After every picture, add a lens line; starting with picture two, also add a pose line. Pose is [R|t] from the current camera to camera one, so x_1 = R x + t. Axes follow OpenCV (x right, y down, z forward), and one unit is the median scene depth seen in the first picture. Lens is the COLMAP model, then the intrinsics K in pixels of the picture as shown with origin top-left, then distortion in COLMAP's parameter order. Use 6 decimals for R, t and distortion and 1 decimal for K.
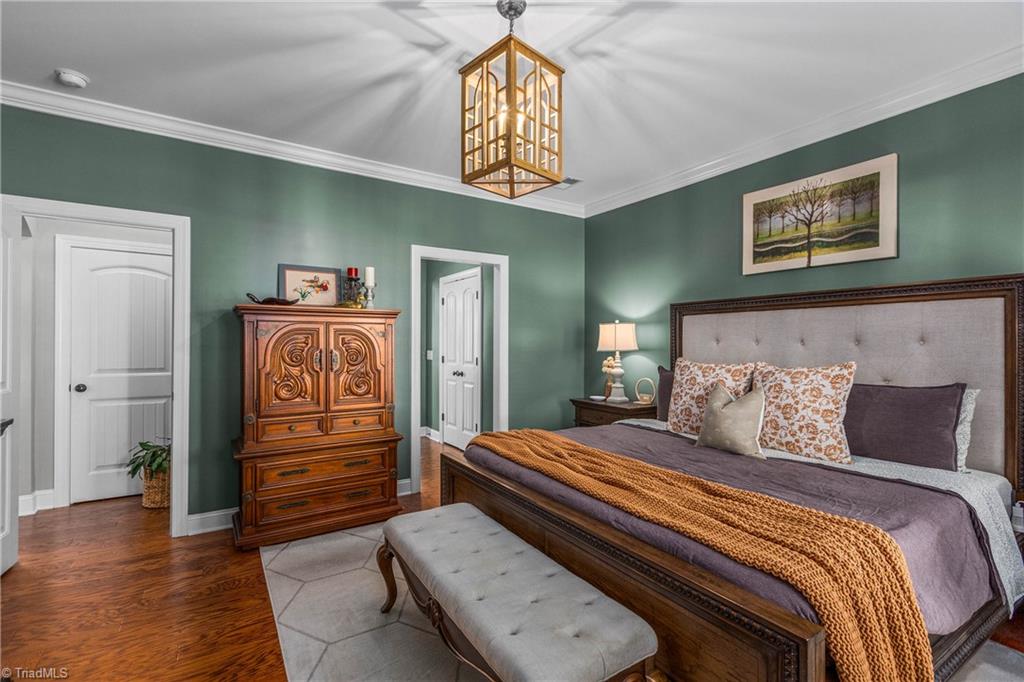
lens RADIAL K [[463.3, 0, 504.1], [0, 463.3, 341.7], [0, 0, 1]] dist [0.001988, -0.000655]
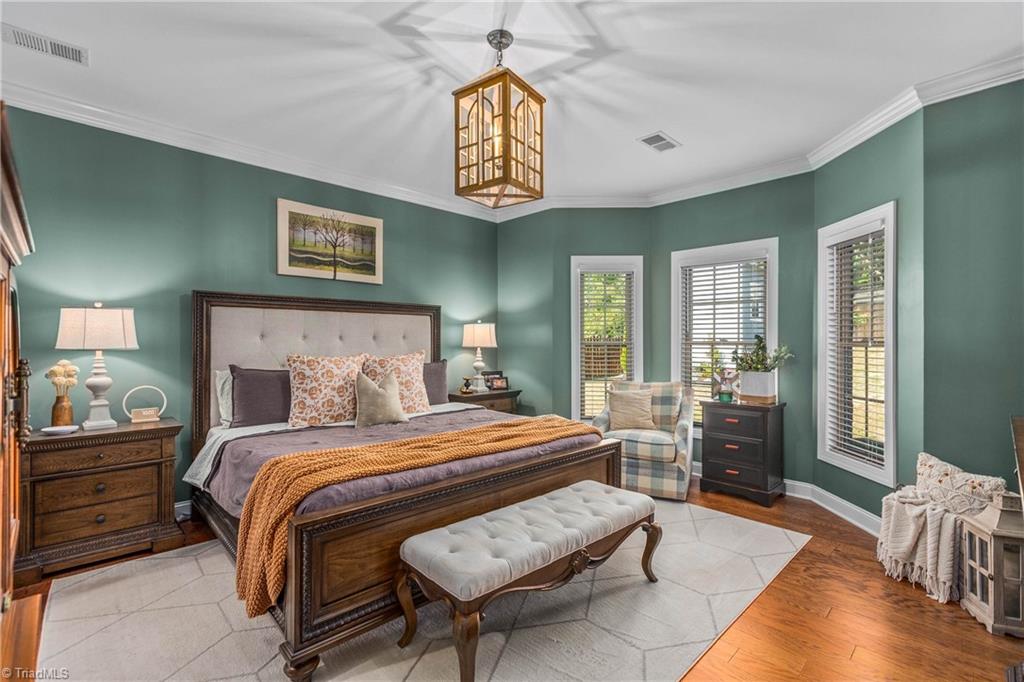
lens RADIAL K [[463.3, 0, 512.6], [0, 463.3, 339.9], [0, 0, 1]] dist [0.001988, -0.000655]
pose [[-0.210960, -0.004070, 0.977486, -0.737667], [-0.008056, 0.999965, 0.002425, -0.000097], [-0.977462, -0.007363, -0.210985, 0.815652]]
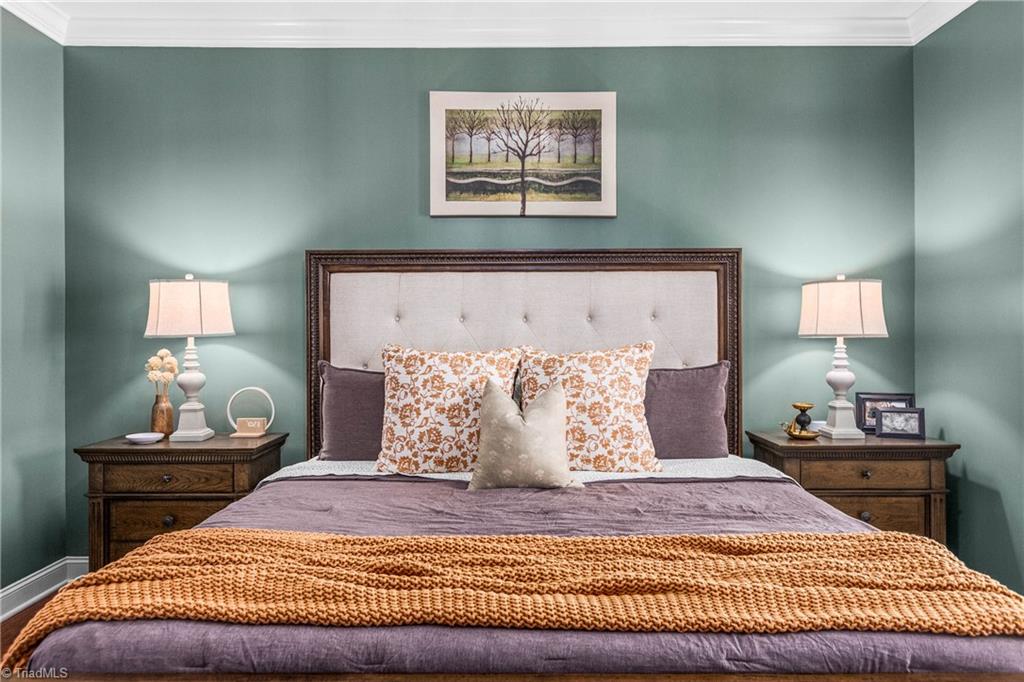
lens RADIAL K [[694.7, 0, 510.4], [0, 694.7, 334.1], [0, 0, 1]] dist [0.004430, -0.001740]
pose [[0.524708, -0.010668, 0.851215, -0.298134], [0.002468, 0.999936, 0.011011, 0.014185], [-0.851279, -0.003677, 0.524701, 0.458334]]
